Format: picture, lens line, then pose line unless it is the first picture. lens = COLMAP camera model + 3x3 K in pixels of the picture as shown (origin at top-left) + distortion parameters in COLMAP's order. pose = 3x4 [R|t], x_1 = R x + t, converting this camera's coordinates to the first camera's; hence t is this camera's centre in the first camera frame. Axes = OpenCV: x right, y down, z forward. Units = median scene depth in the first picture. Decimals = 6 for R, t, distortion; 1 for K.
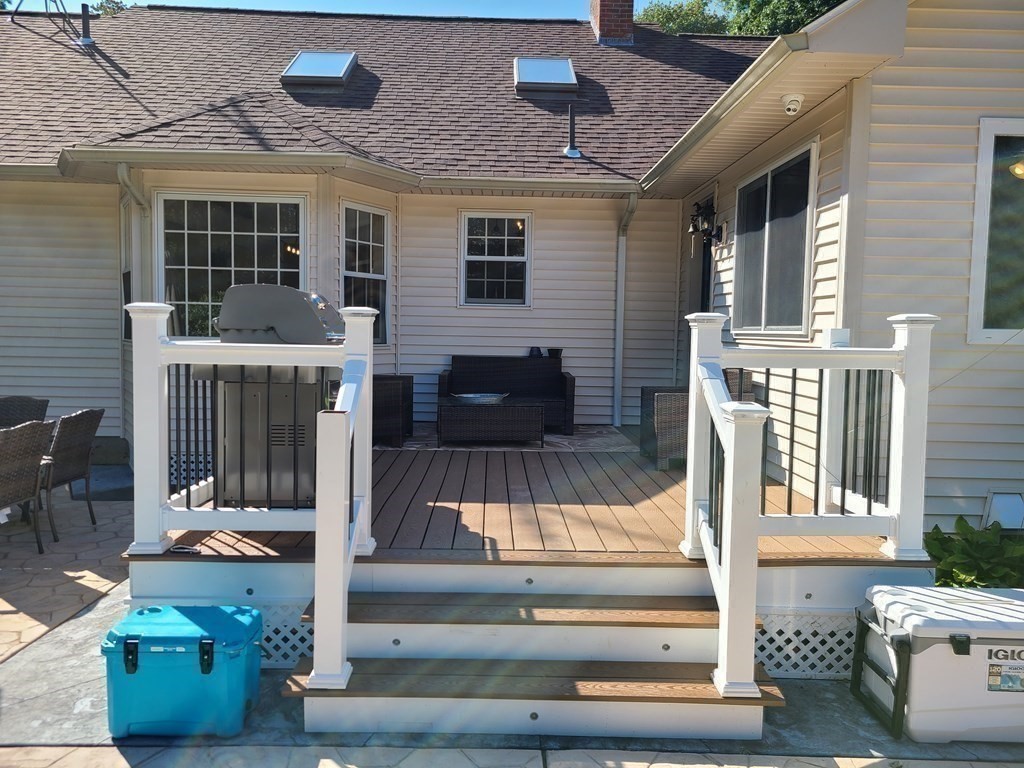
lens RADIAL K [[761.5, 0, 511.0], [0, 761.5, 377.9], [0, 0, 1]] dist [0.055713, -0.041452]
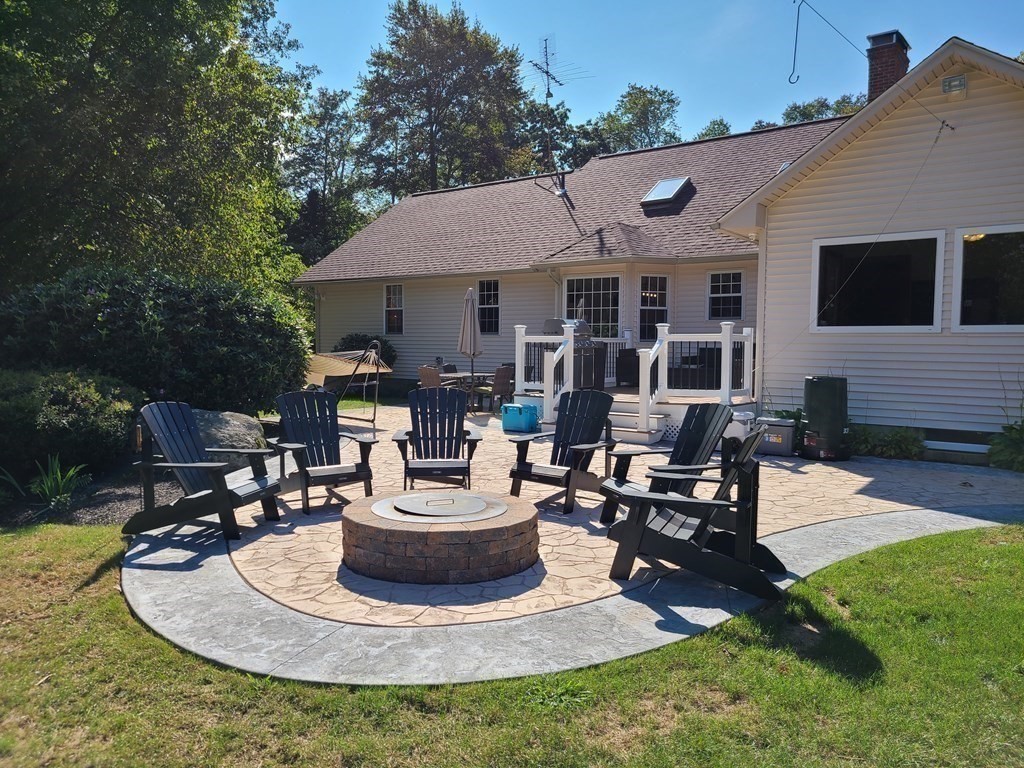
lens RADIAL K [[761.5, 0, 512.9], [0, 761.5, 384.5], [0, 0, 1]] dist [0.055713, -0.041452]
pose [[0.789555, 0.023801, -0.613218, 0.815992], [-0.032104, 0.999481, -0.002543, 0.092772], [0.612839, 0.021695, 0.789910, -0.884067]]
